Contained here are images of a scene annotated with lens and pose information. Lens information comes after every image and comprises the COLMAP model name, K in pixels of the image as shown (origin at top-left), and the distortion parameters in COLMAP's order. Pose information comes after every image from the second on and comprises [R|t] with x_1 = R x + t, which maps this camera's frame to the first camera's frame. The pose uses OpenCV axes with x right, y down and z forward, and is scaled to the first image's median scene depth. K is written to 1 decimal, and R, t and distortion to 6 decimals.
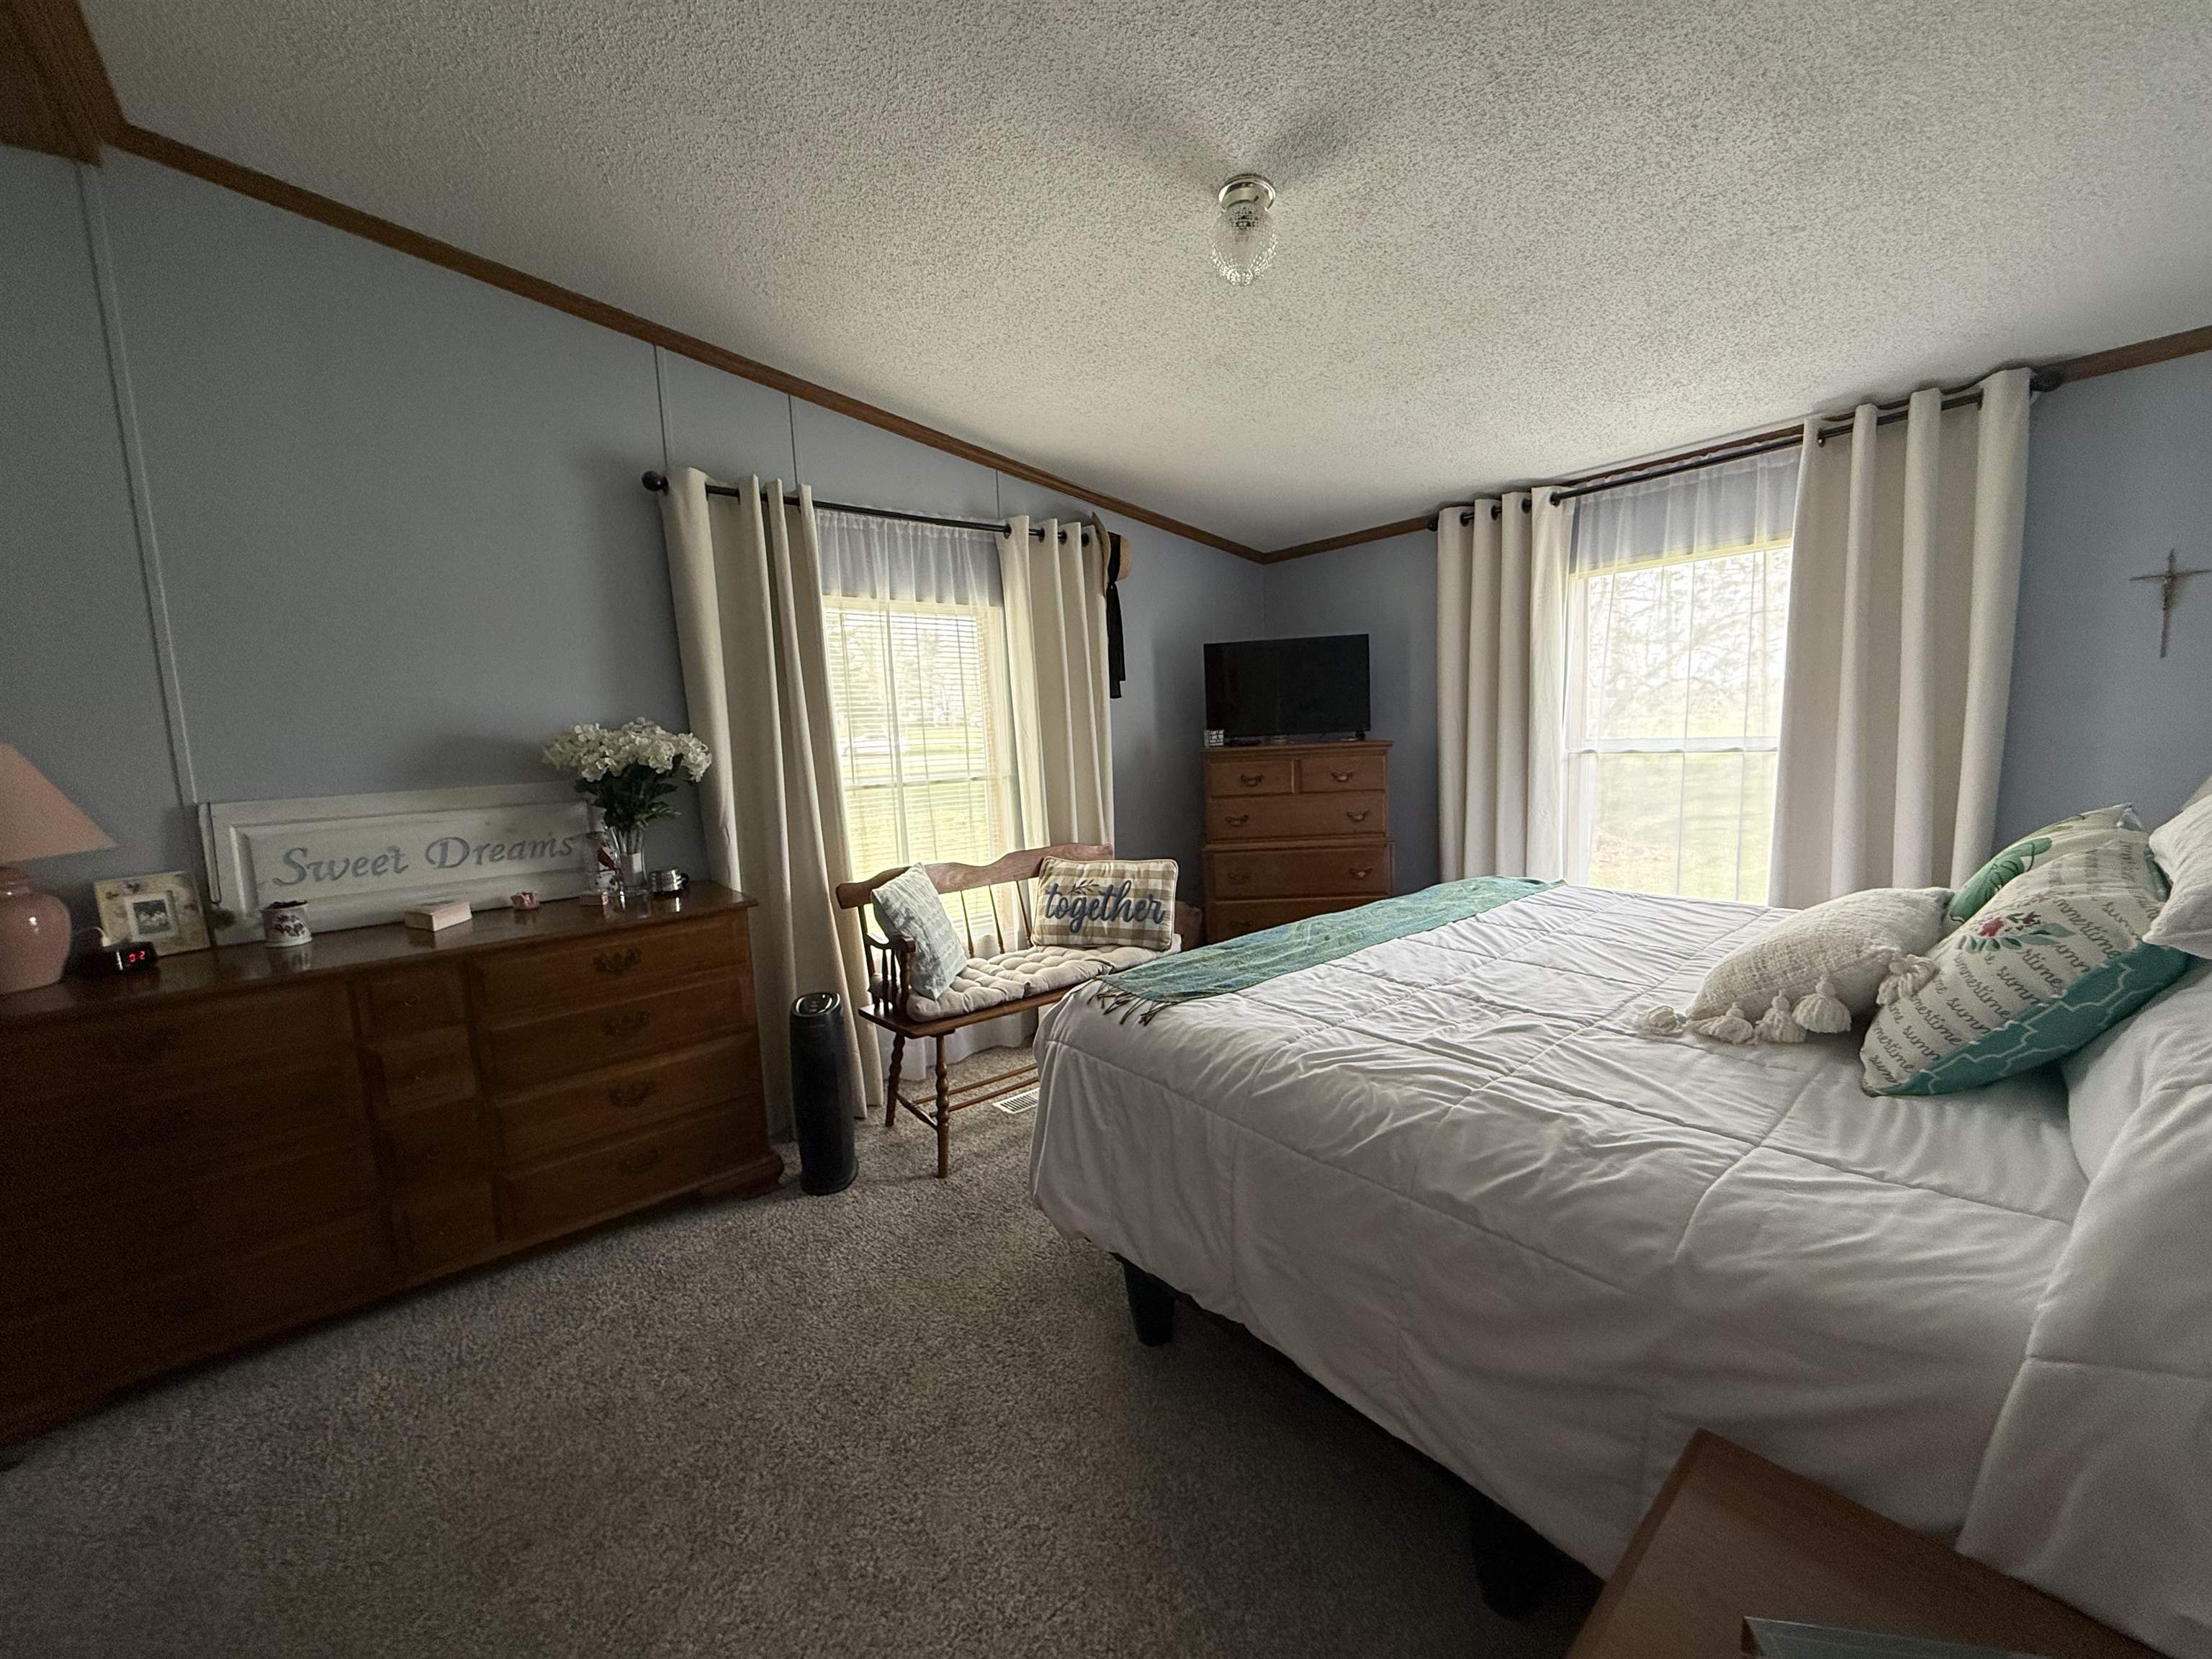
lens RADIAL K [[878.9, 0, 1113.2], [0, 878.9, 834.8], [0, 0, 1]] dist [-0.001552, 0.000063]
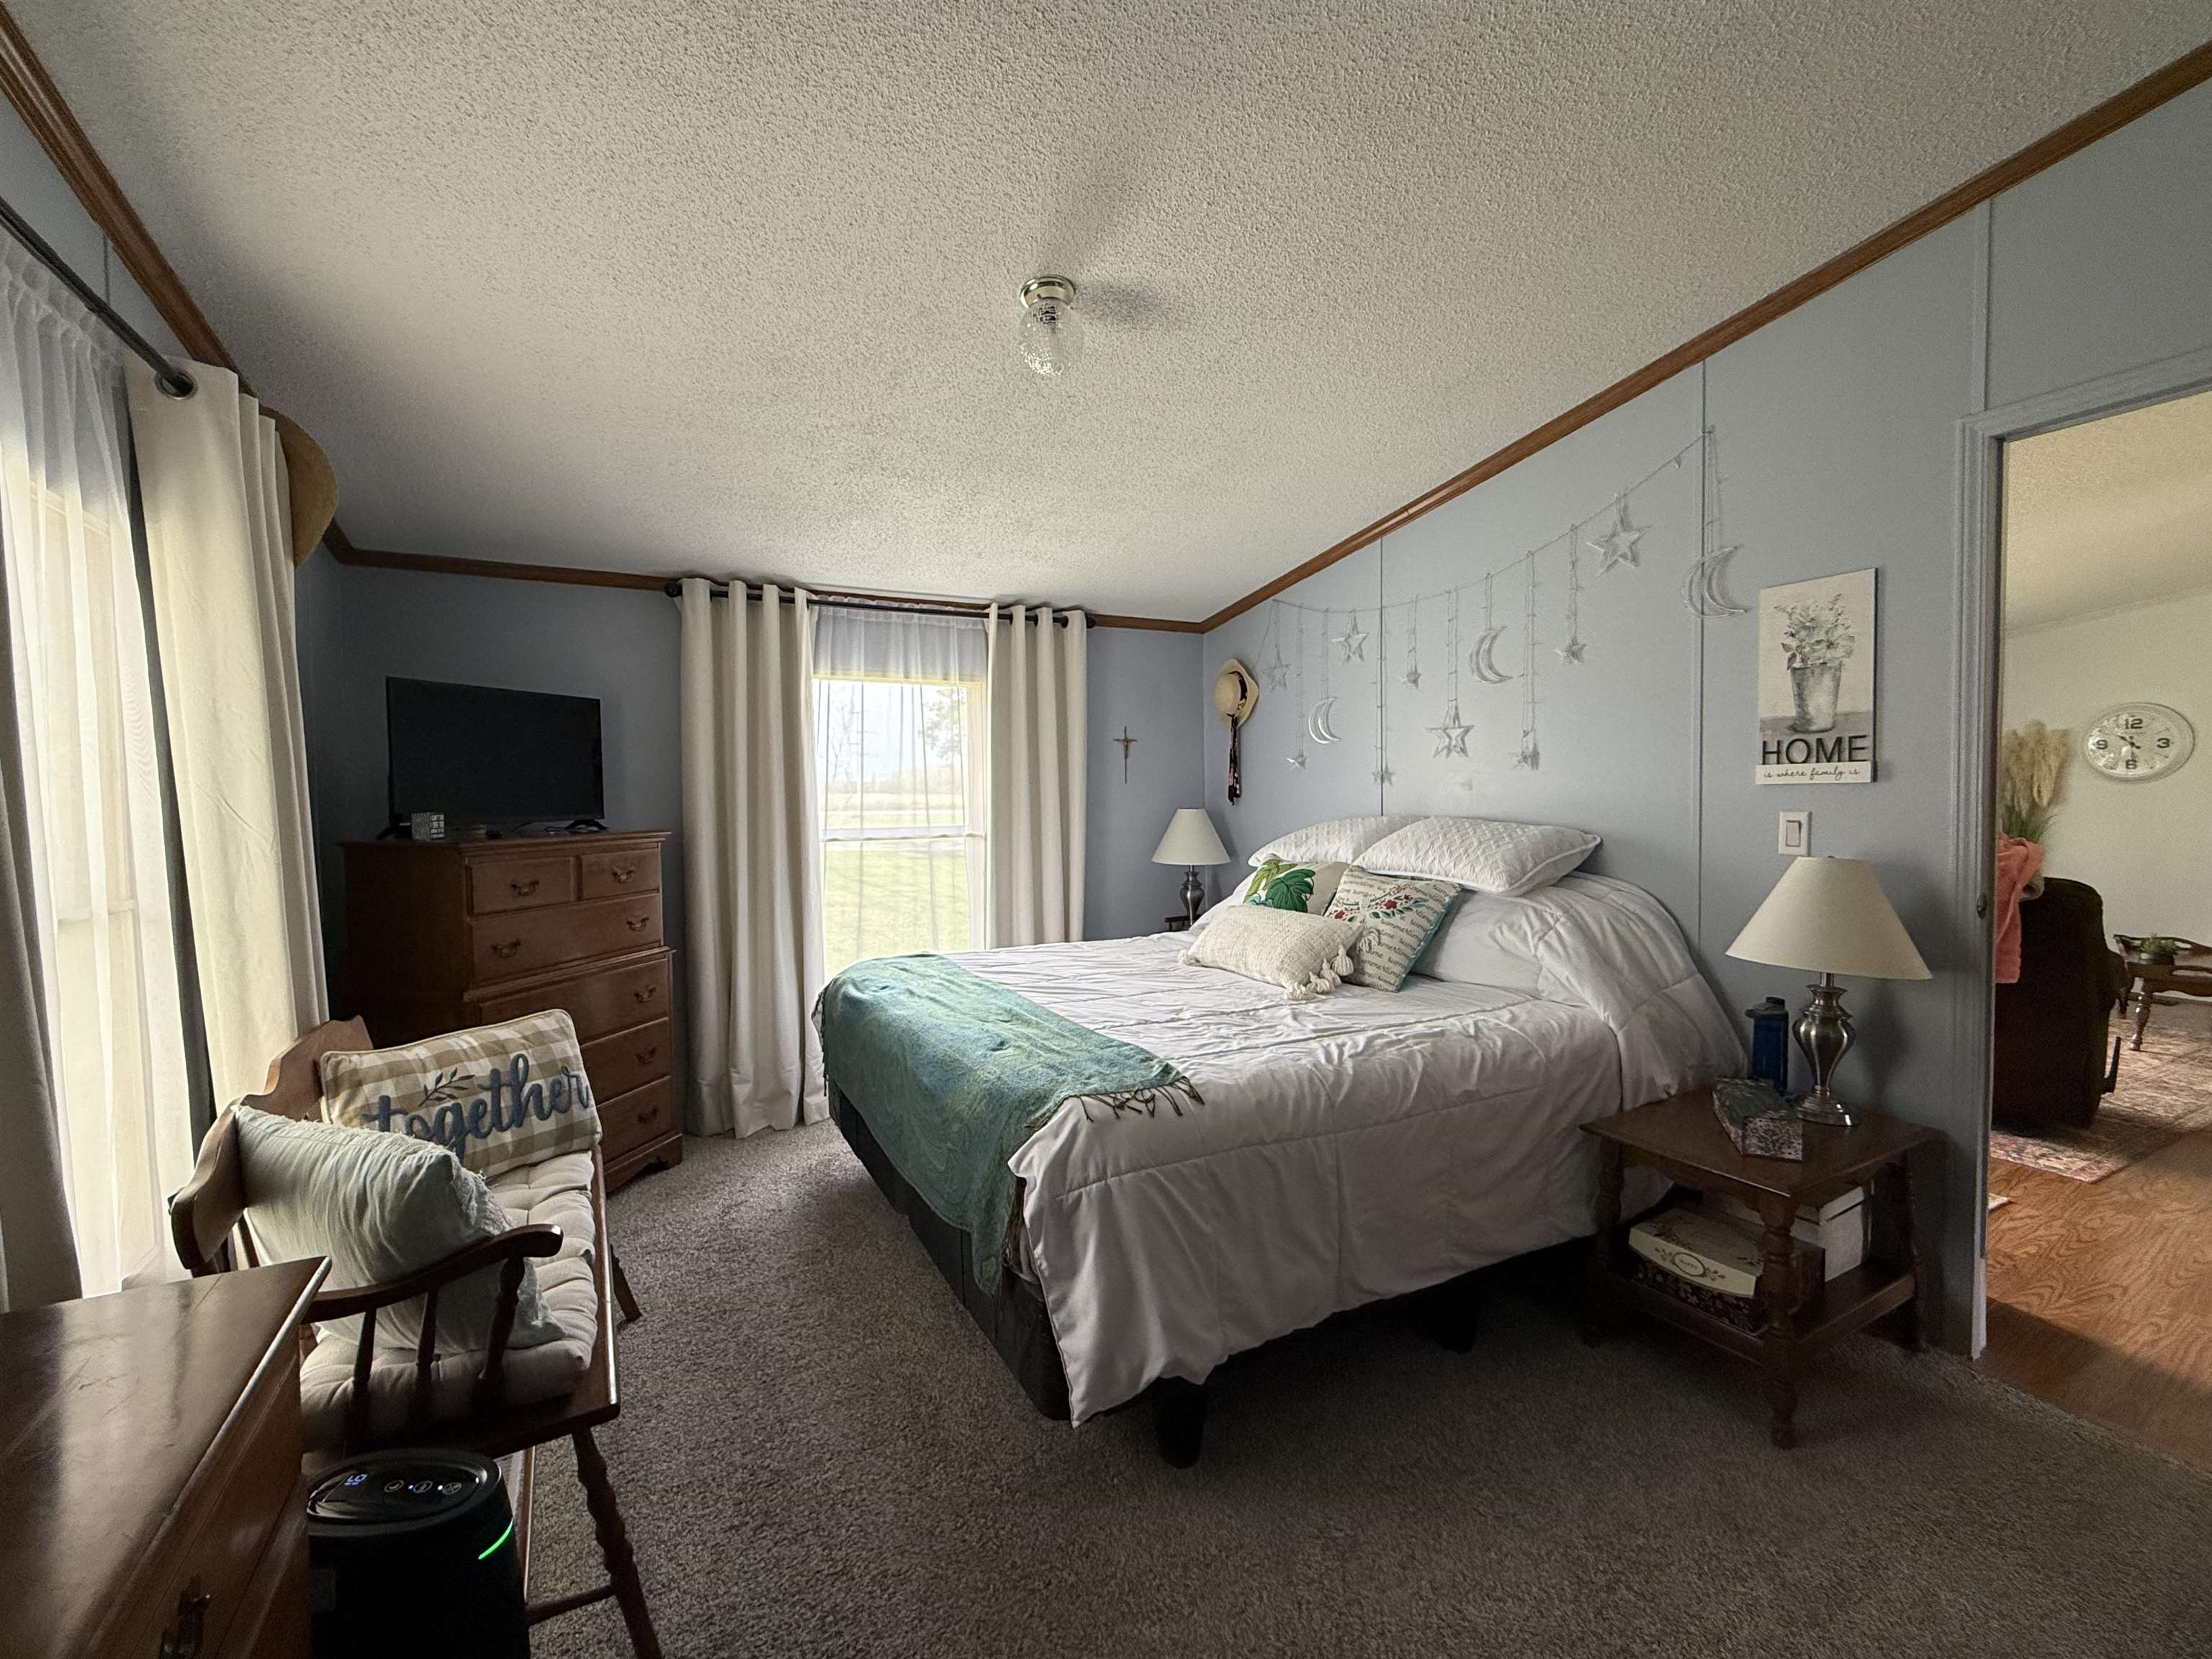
lens RADIAL K [[938.5, 0, 1097.2], [0, 938.5, 833.0], [0, 0, 1]] dist [0.001715, 0.000122]
pose [[0.199715, 0.001409, 0.979853, -0.670408], [0.117112, 0.992796, -0.025297, -0.045516], [-0.972830, 0.119805, 0.198112, 0.583821]]
